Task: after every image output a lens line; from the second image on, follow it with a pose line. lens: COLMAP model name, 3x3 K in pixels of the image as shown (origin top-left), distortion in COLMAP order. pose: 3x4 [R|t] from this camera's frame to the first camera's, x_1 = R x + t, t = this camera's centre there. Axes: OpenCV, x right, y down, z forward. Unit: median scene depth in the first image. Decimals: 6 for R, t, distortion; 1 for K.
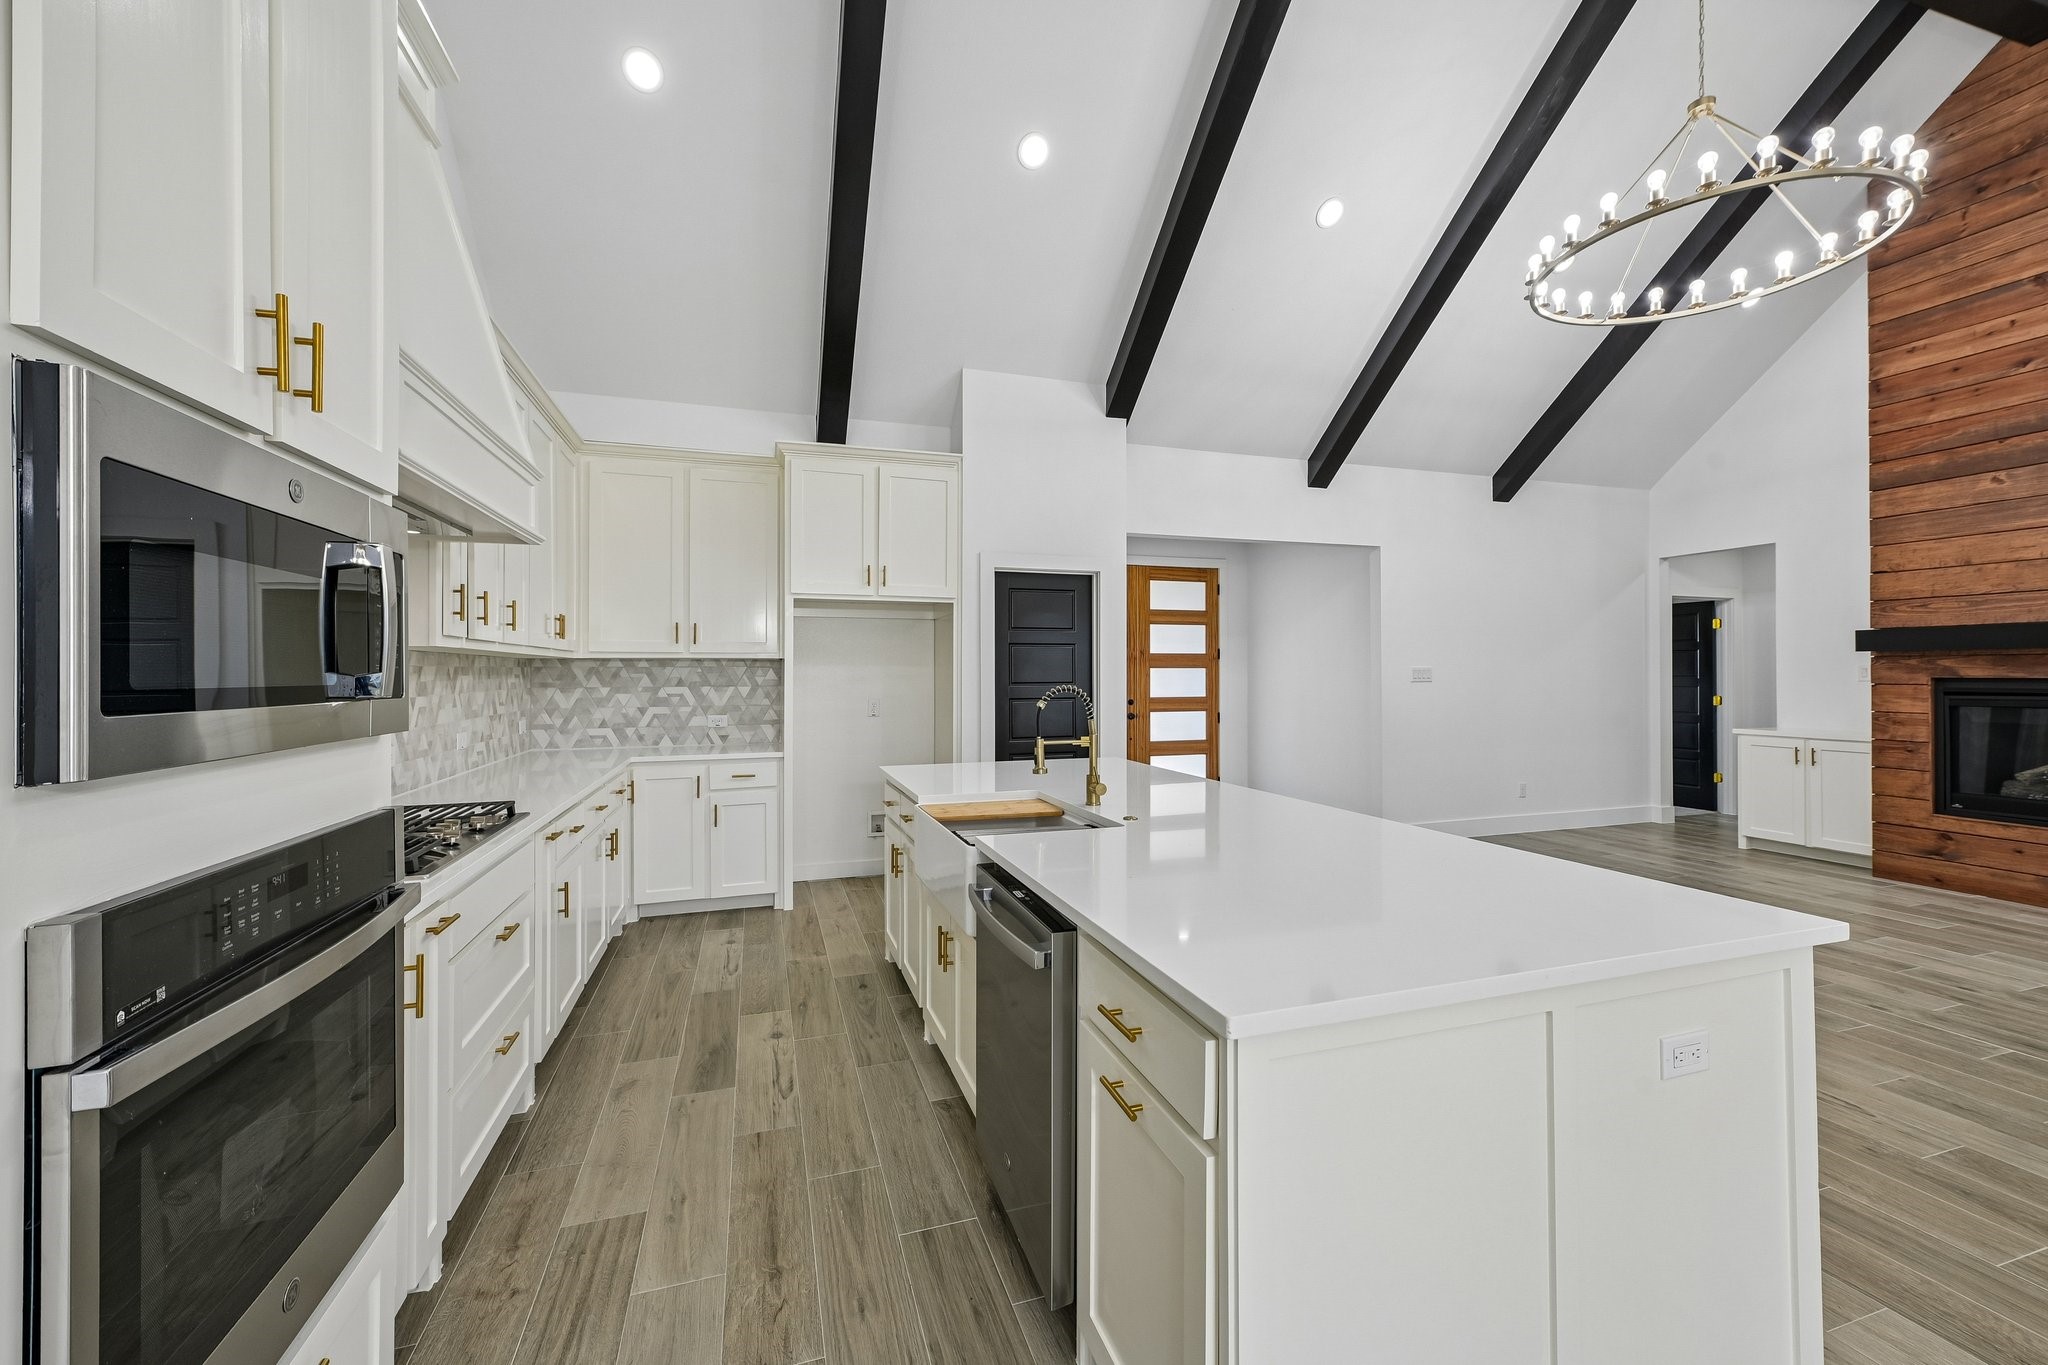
lens RADIAL K [[814.8, 0, 1014.1], [0, 814.8, 672.6], [0, 0, 1]] dist [-0.002548, -0.001094]
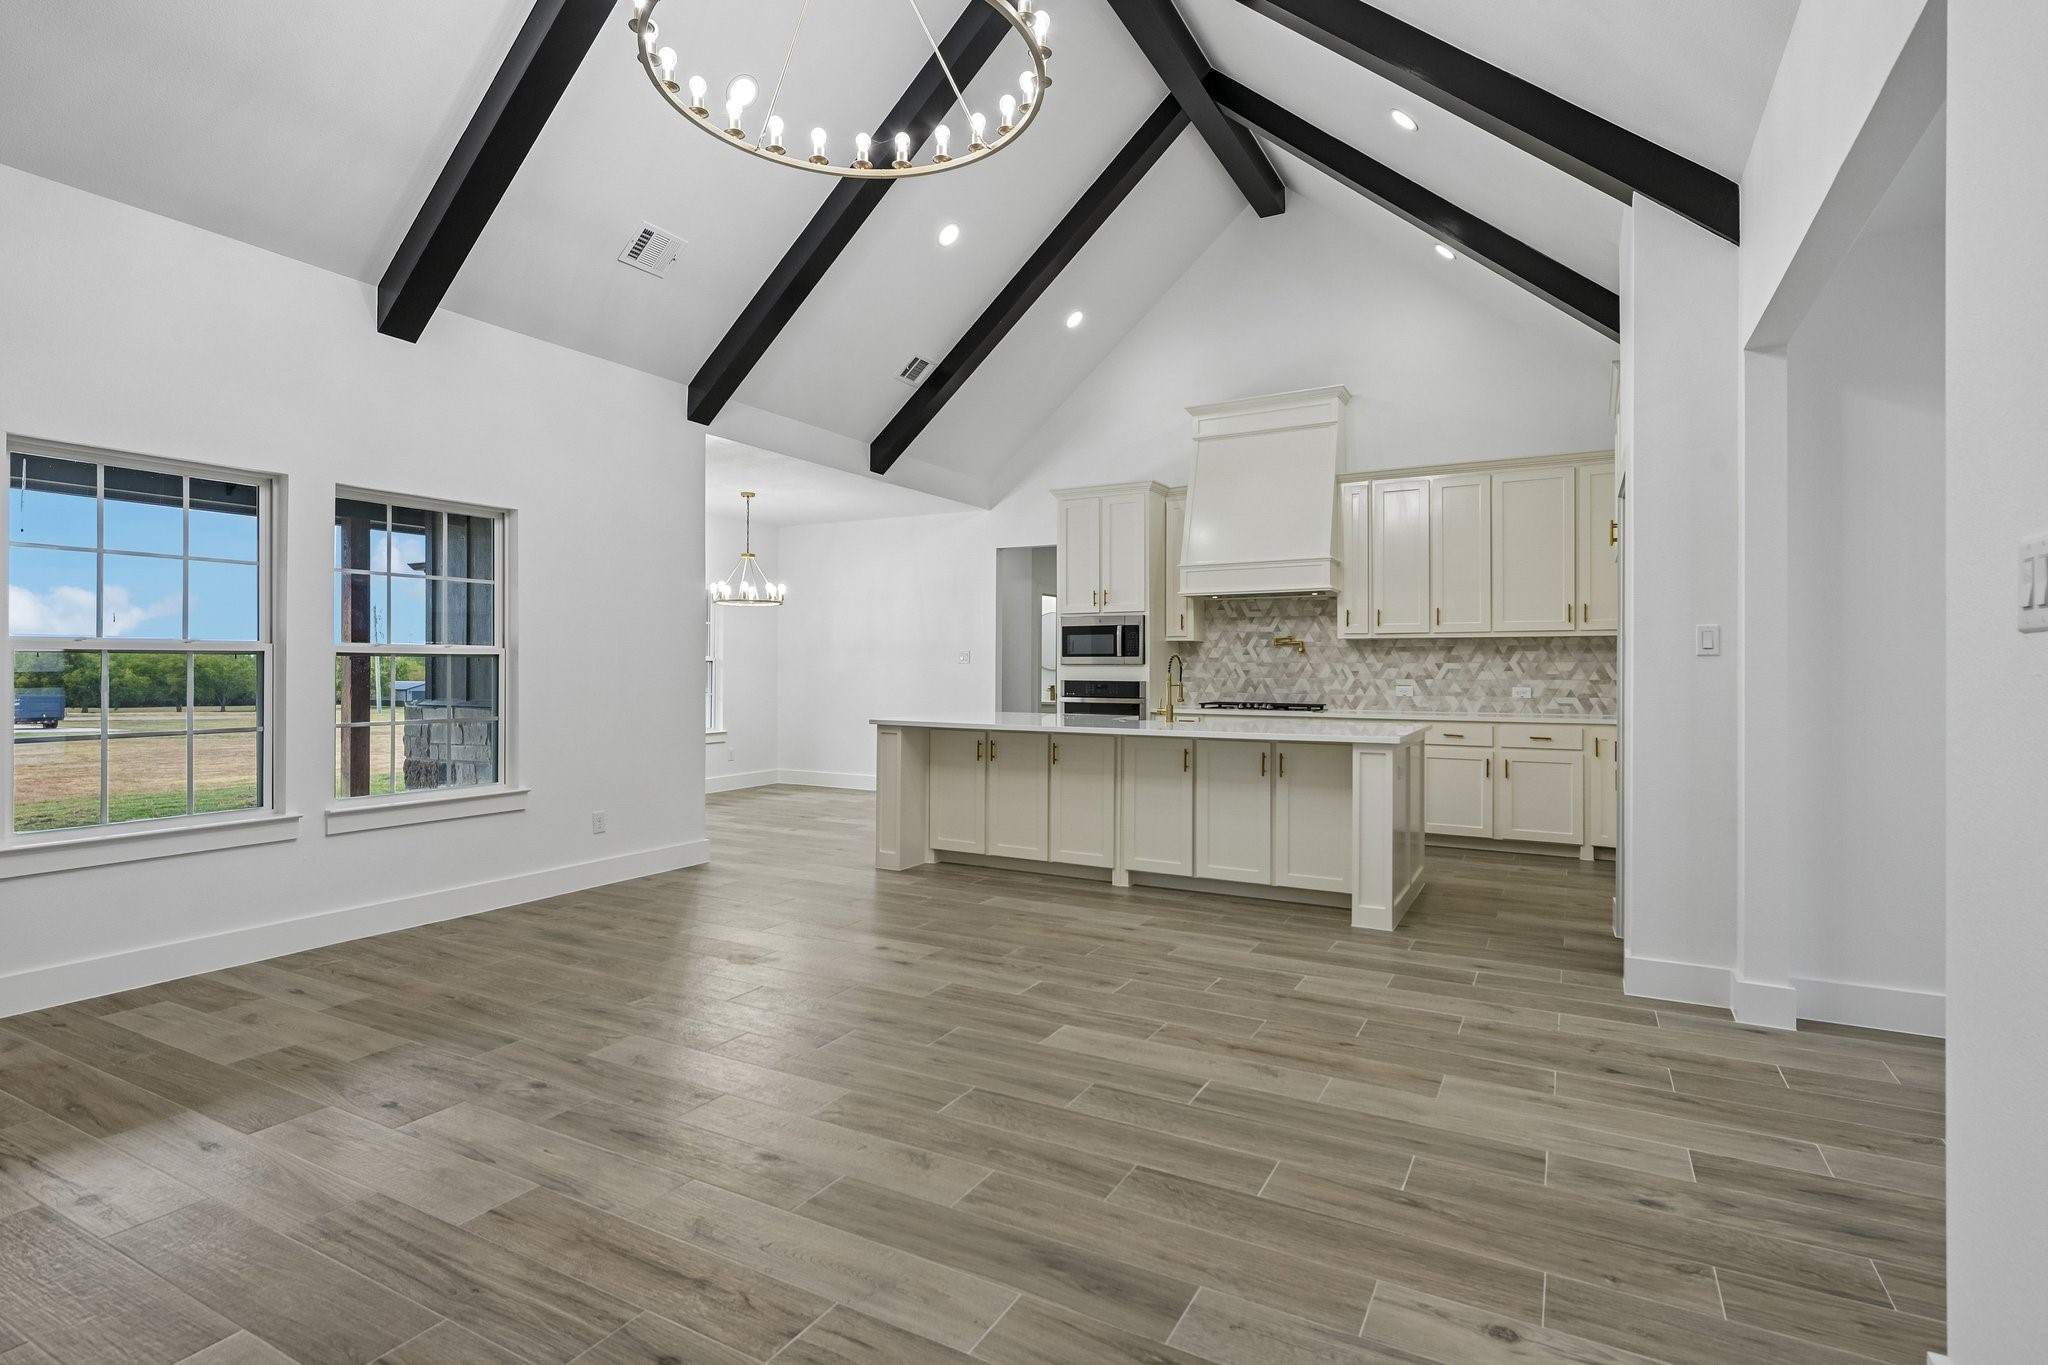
lens RADIAL K [[988.2, 0, 1028.7], [0, 988.2, 676.7], [0, 0, 1]] dist [-0.006925, -0.004308]
pose [[-0.719733, 0.007390, -0.694211, 0.986799], [0.003018, 0.999967, 0.007516, 0.026305], [0.694244, 0.003314, -0.719732, 1.283179]]
